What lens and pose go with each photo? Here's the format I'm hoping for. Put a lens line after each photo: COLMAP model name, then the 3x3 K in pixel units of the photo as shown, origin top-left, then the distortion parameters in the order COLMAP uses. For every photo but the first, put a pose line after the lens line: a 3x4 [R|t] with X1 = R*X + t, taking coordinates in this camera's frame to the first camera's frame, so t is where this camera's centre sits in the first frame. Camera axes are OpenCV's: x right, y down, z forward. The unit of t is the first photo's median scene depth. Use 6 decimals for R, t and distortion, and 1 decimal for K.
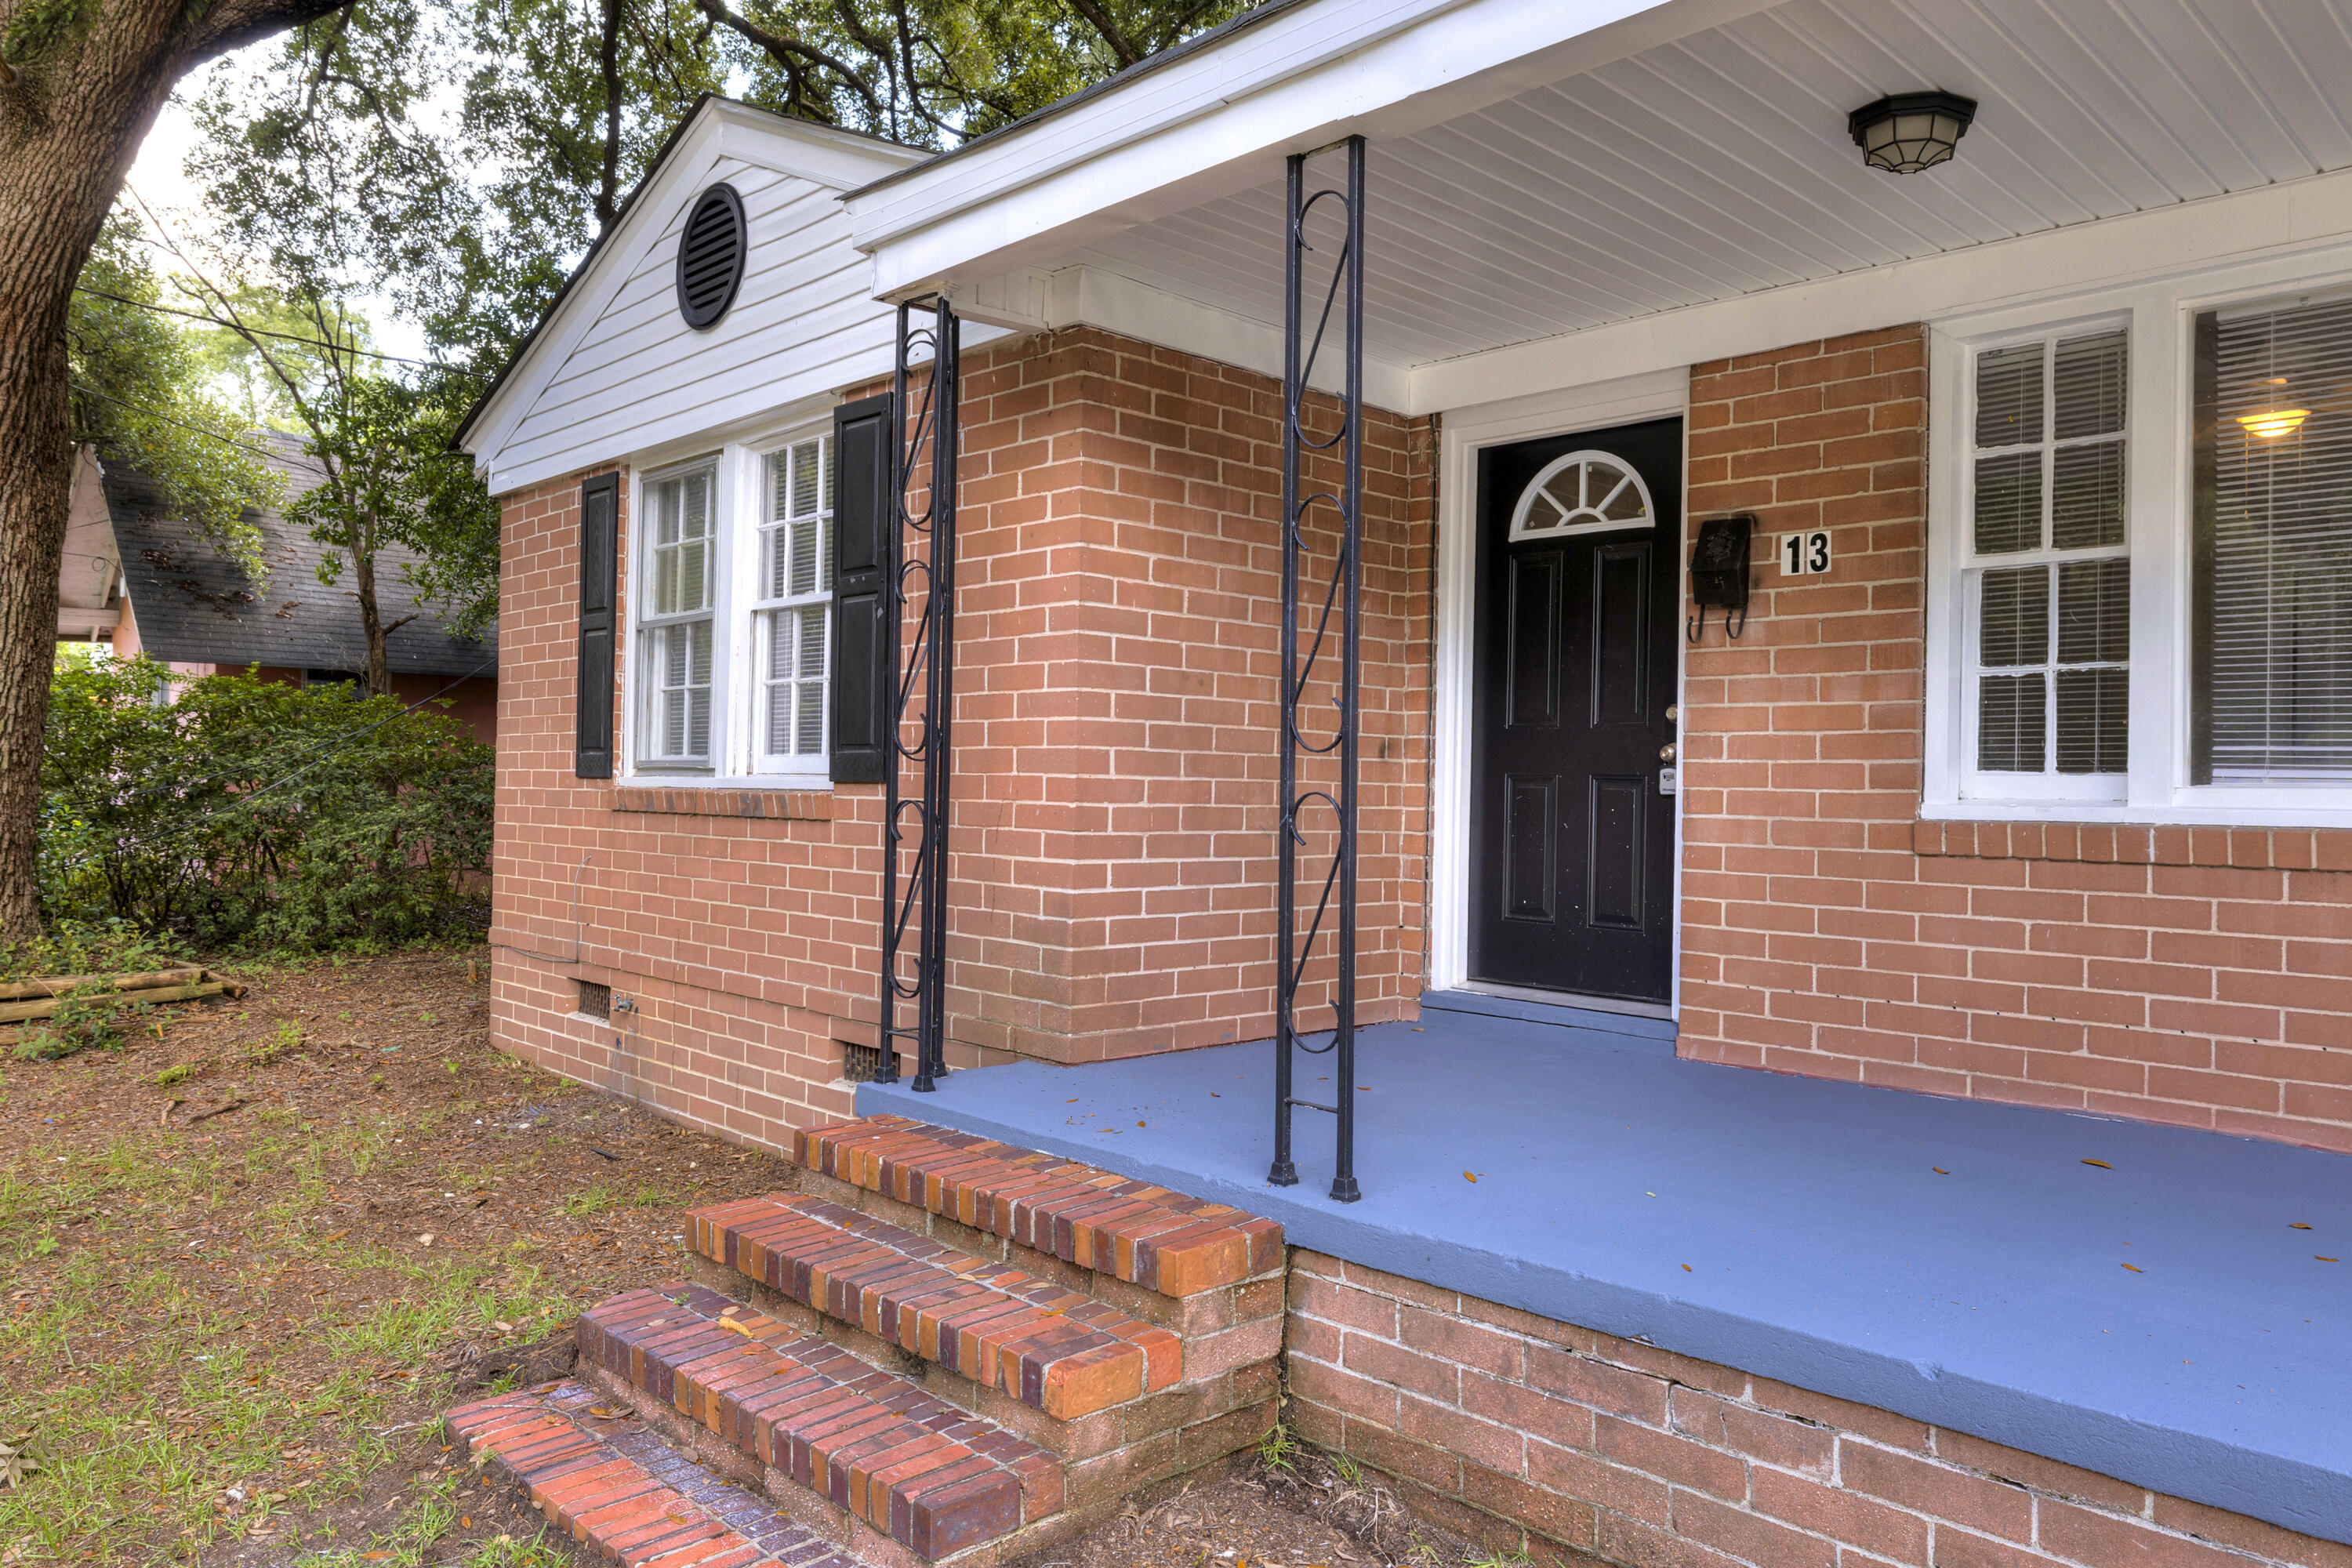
lens RADIAL K [[1619.6, 0, 1176.0], [0, 1619.6, 784.0], [0, 0, 1]] dist [-0.002510, -0.000414]
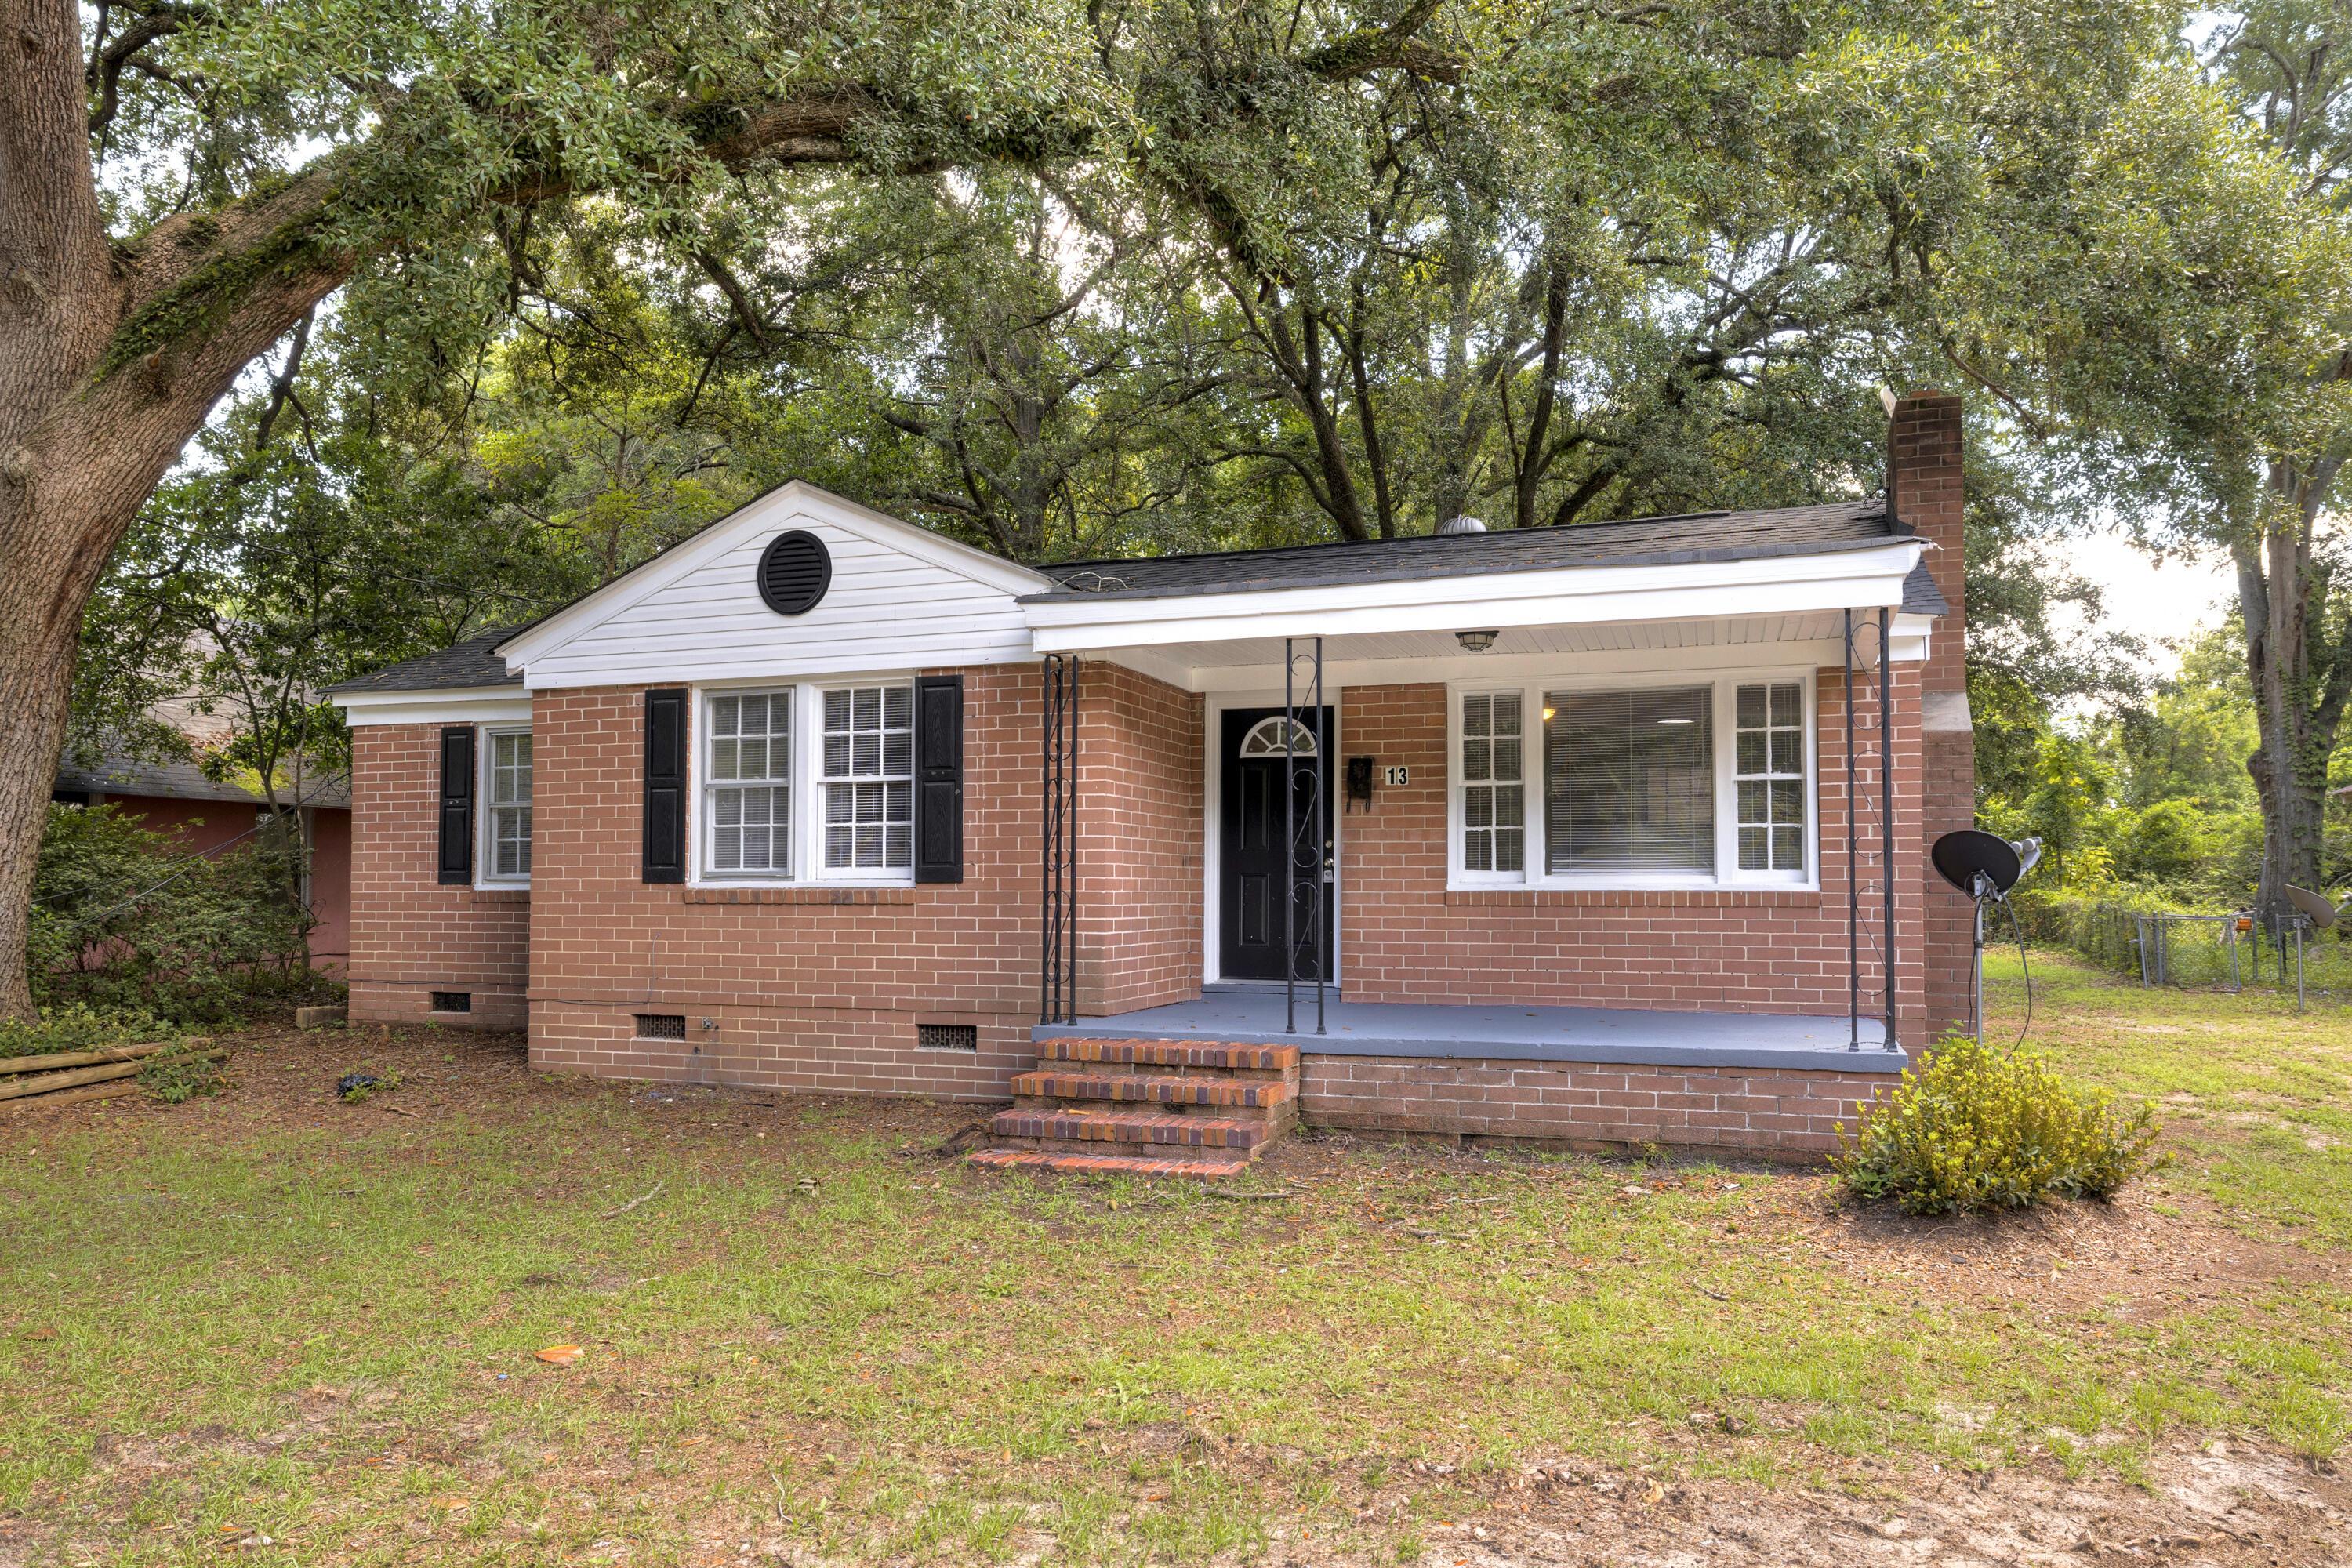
lens RADIAL K [[1607.5, 0, 1174.2], [0, 1607.5, 853.3], [0, 0, 1]] dist [0.001157, 0.000086]
pose [[0.896176, -0.007334, 0.443637, -0.827903], [0.014207, 0.999825, -0.012170, -0.009231], [-0.443470, 0.017209, 0.896124, -0.821943]]
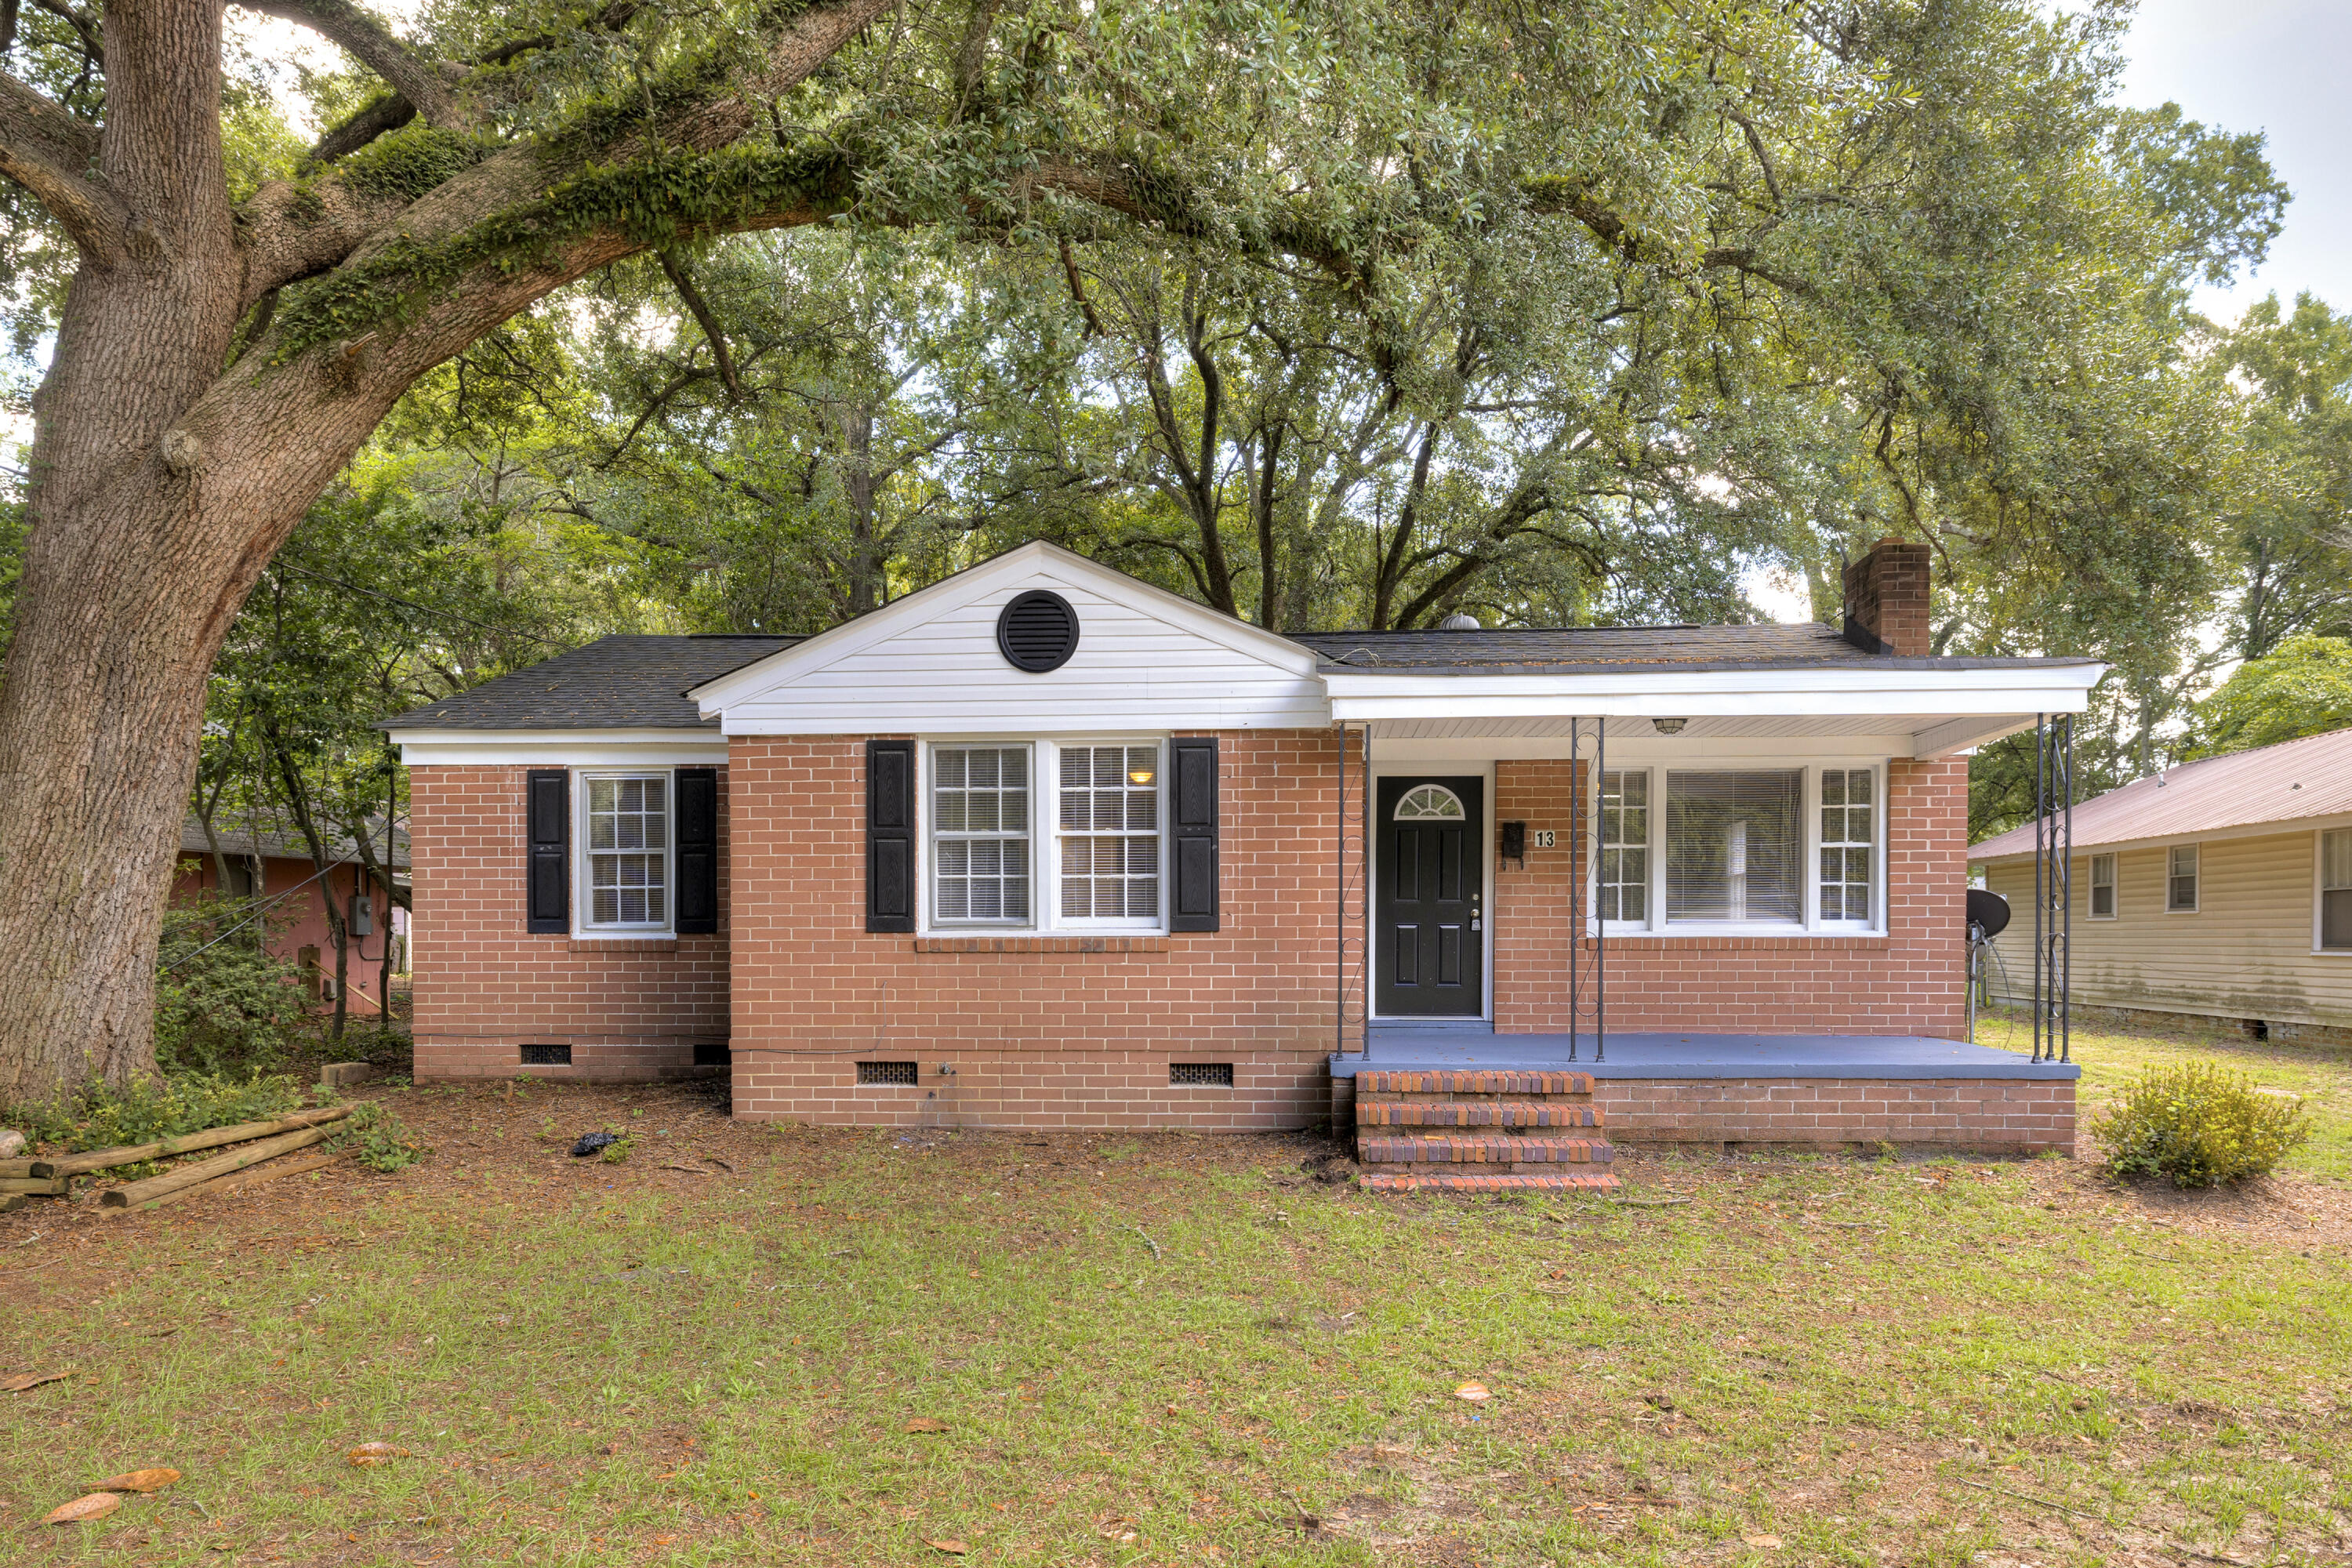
lens RADIAL K [[1399.8, 0, 1234.8], [0, 1399.8, 970.0], [0, 0, 1]] dist [0.002817, 0.000582]
pose [[0.729656, -0.037125, 0.682806, -1.434851], [0.013130, 0.999102, 0.040291, -0.024391], [-0.683689, -0.020433, 0.729488, -0.307786]]
